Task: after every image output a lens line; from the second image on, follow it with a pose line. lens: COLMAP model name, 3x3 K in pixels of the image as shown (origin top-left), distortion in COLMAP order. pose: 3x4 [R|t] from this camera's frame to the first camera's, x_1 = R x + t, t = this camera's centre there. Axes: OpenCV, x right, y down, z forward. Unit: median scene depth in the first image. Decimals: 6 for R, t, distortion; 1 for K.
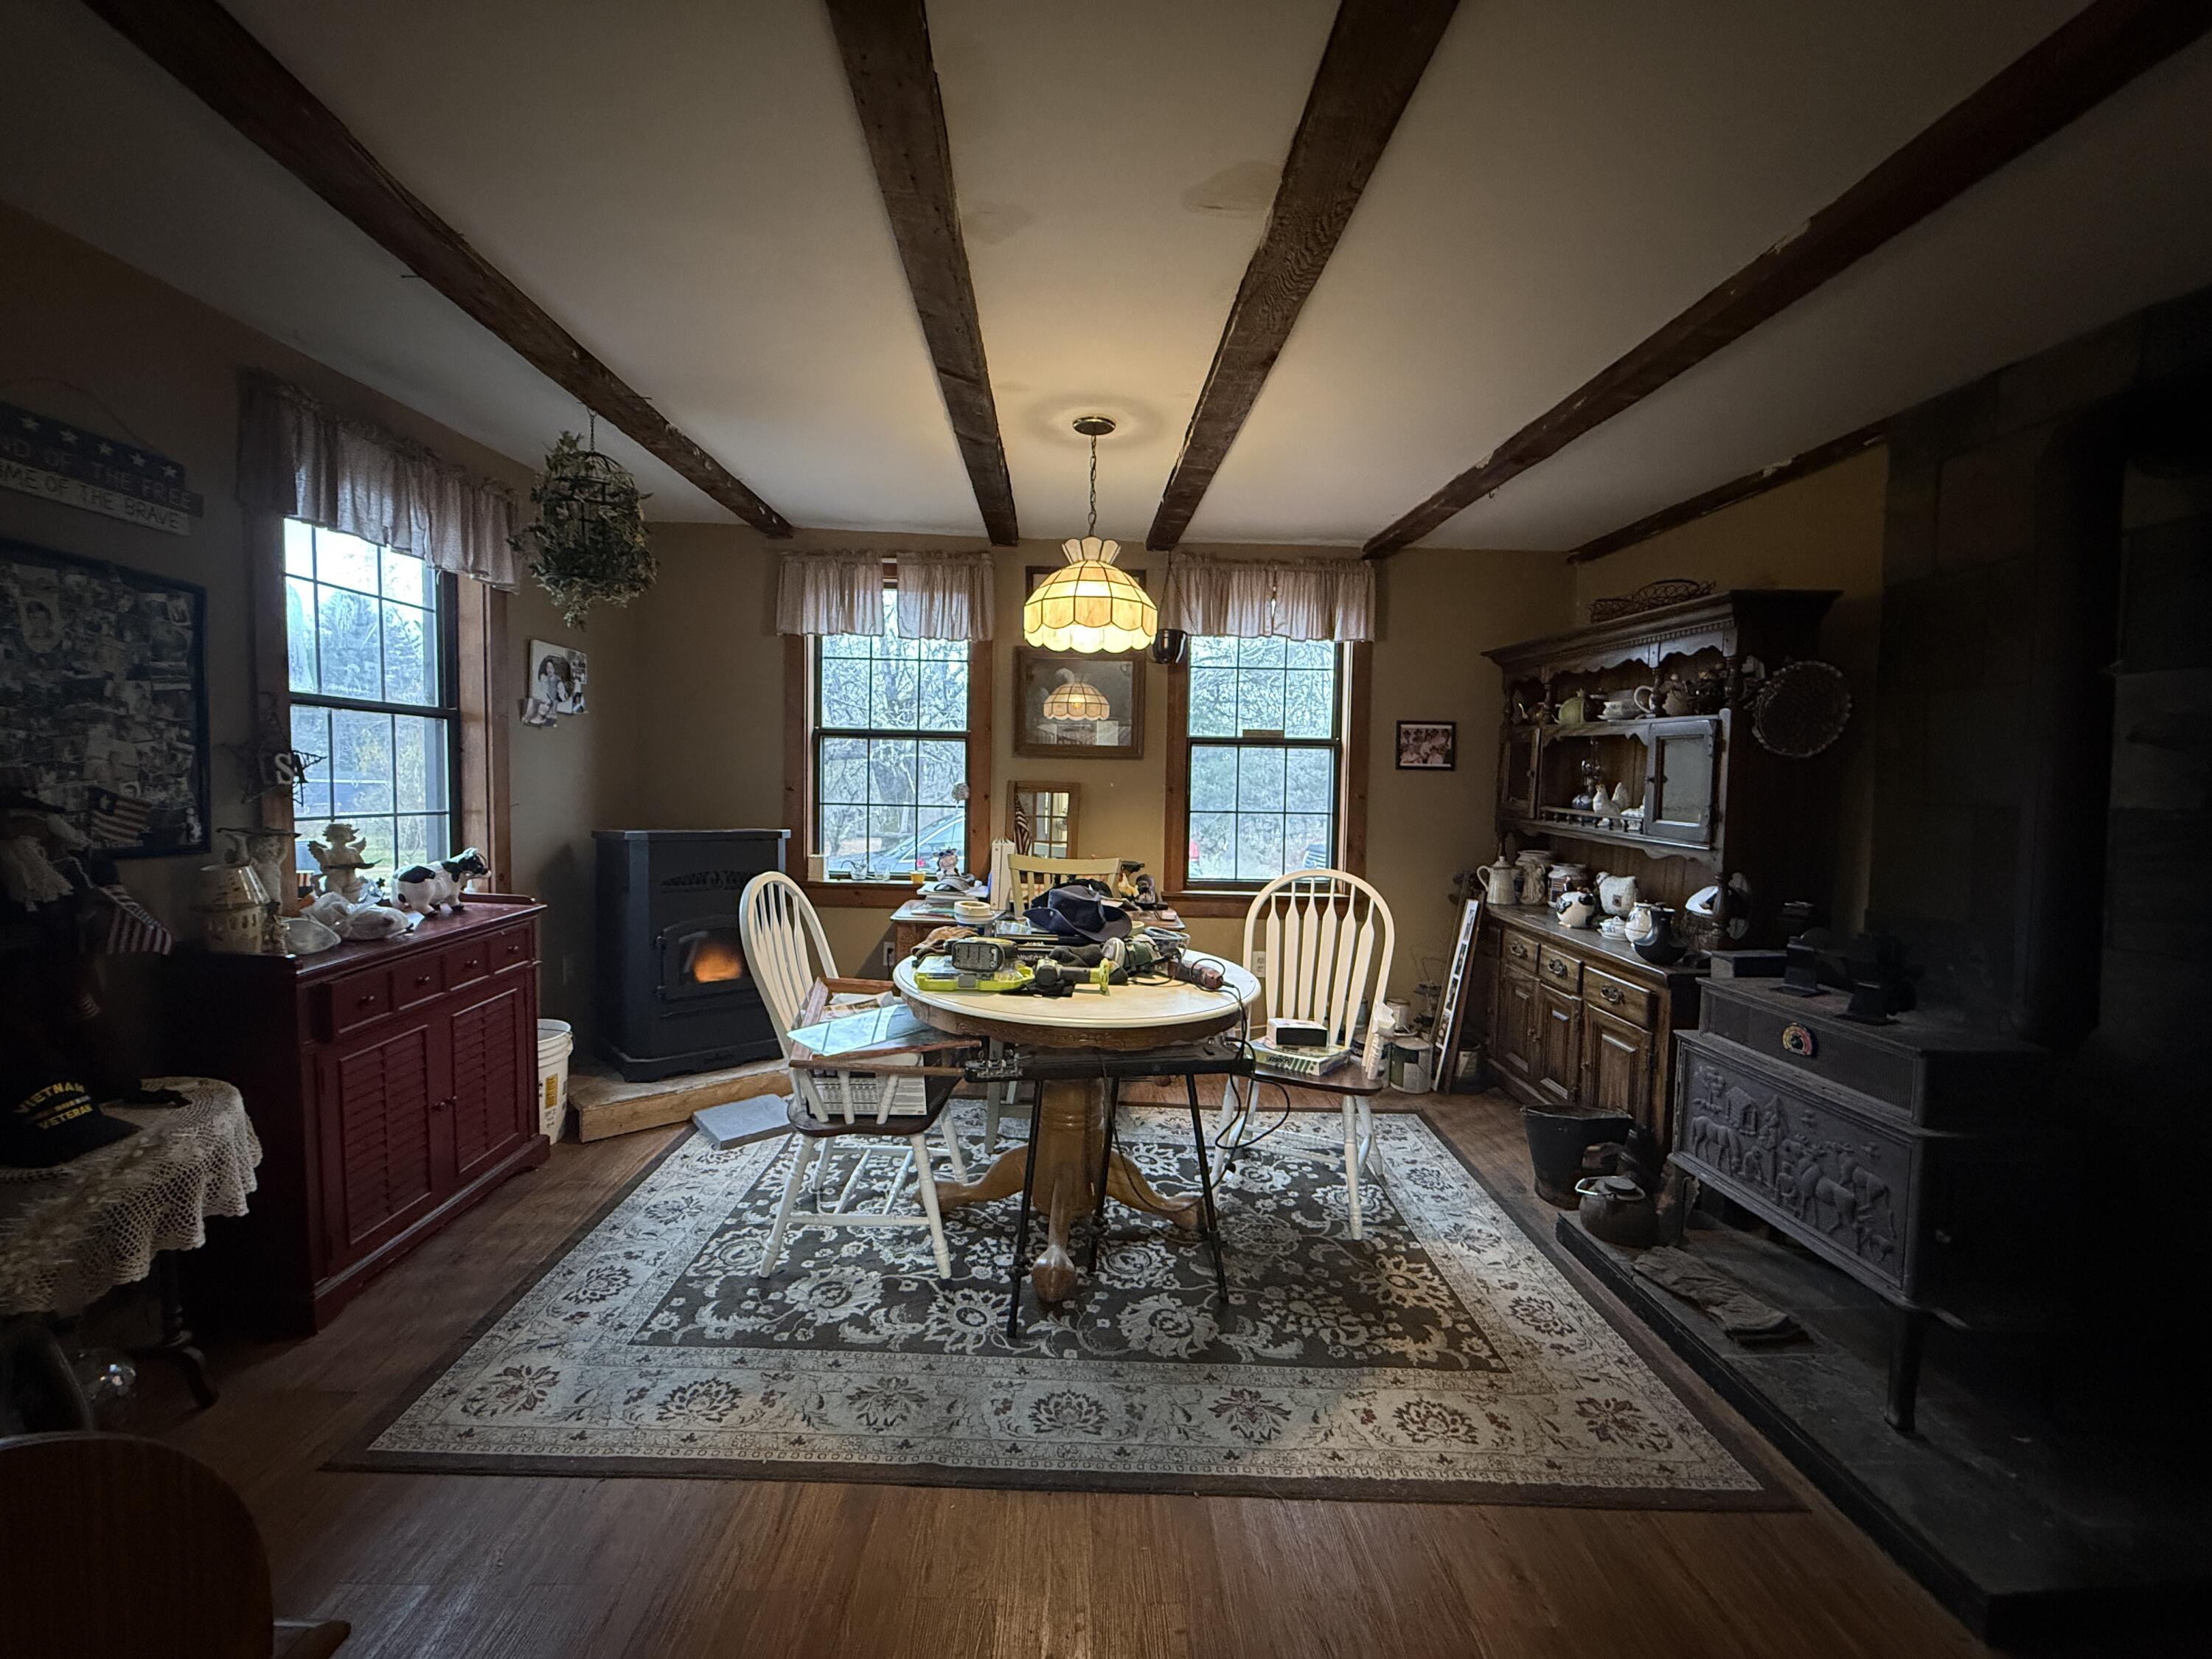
lens RADIAL K [[884.3, 0, 1098.4], [0, 884.3, 832.8], [0, 0, 1]] dist [-0.001019, 0.000453]
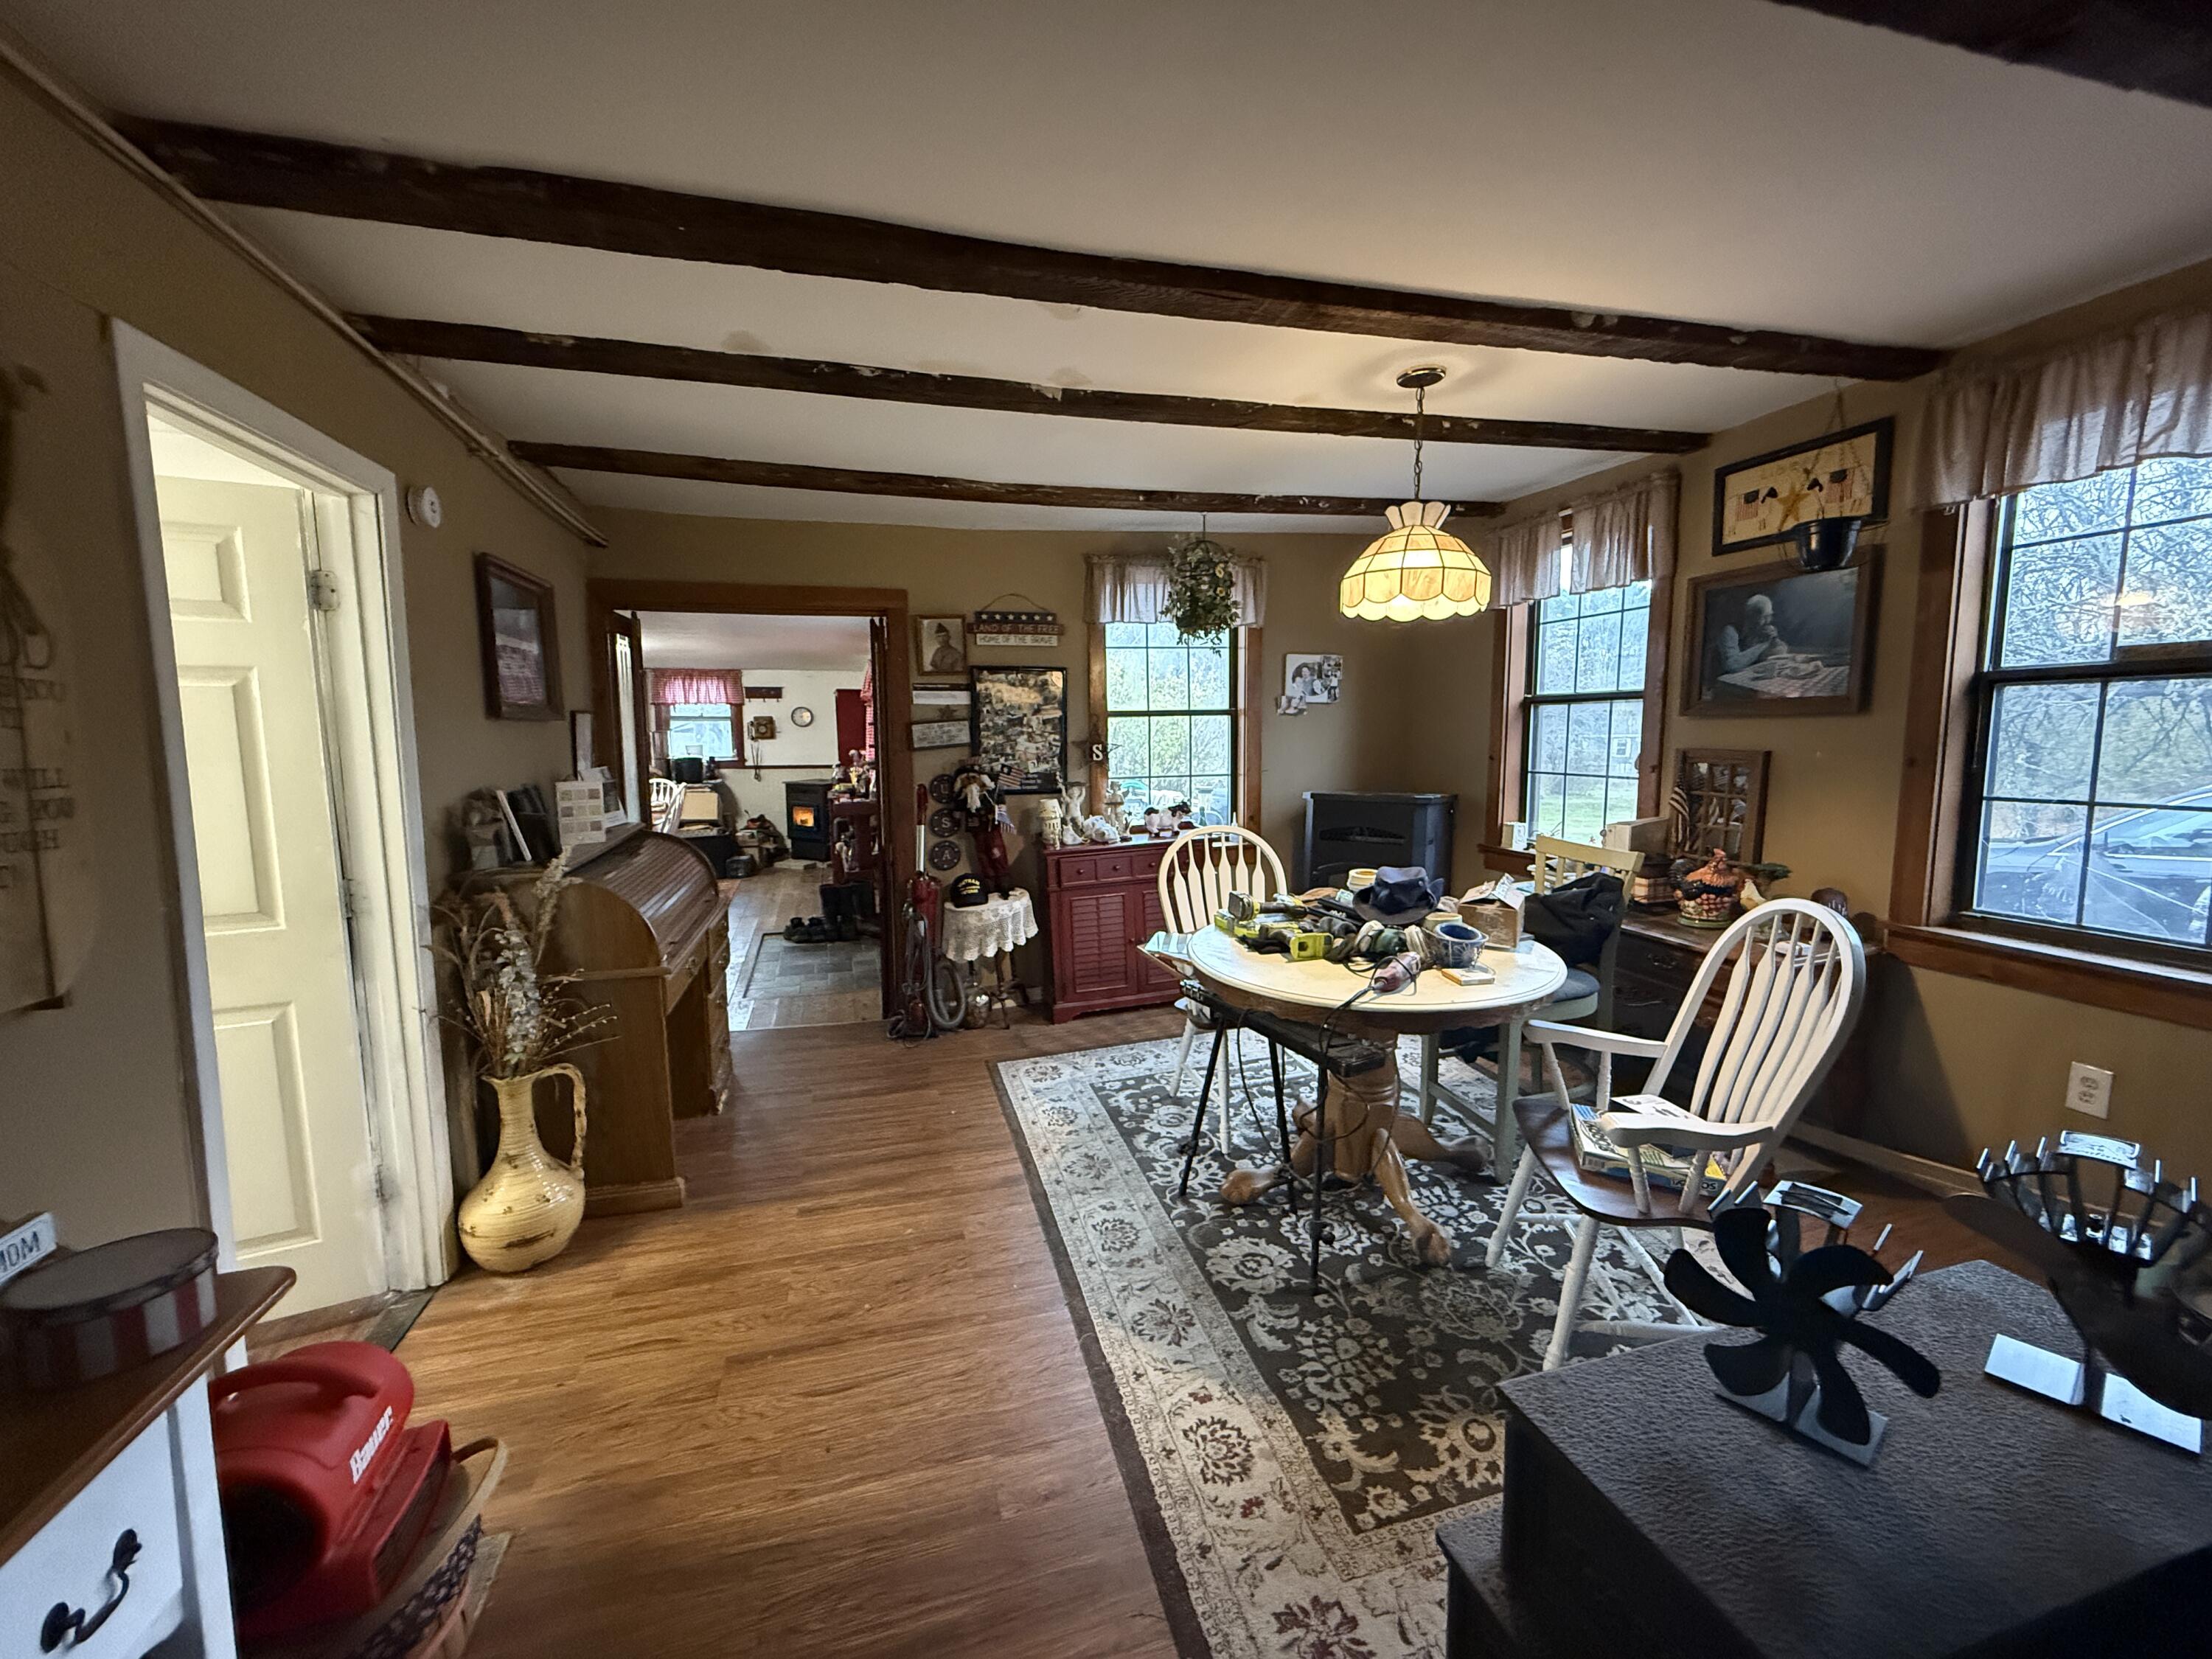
lens RADIAL K [[884.3, 0, 1098.4], [0, 884.3, 832.8], [0, 0, 1]] dist [-0.001019, 0.000453]
pose [[0.237155, 0.088506, -0.967432, 1.008899], [-0.033637, 0.995992, 0.082873, -0.057162], [0.970889, 0.012887, 0.239181, 0.529945]]
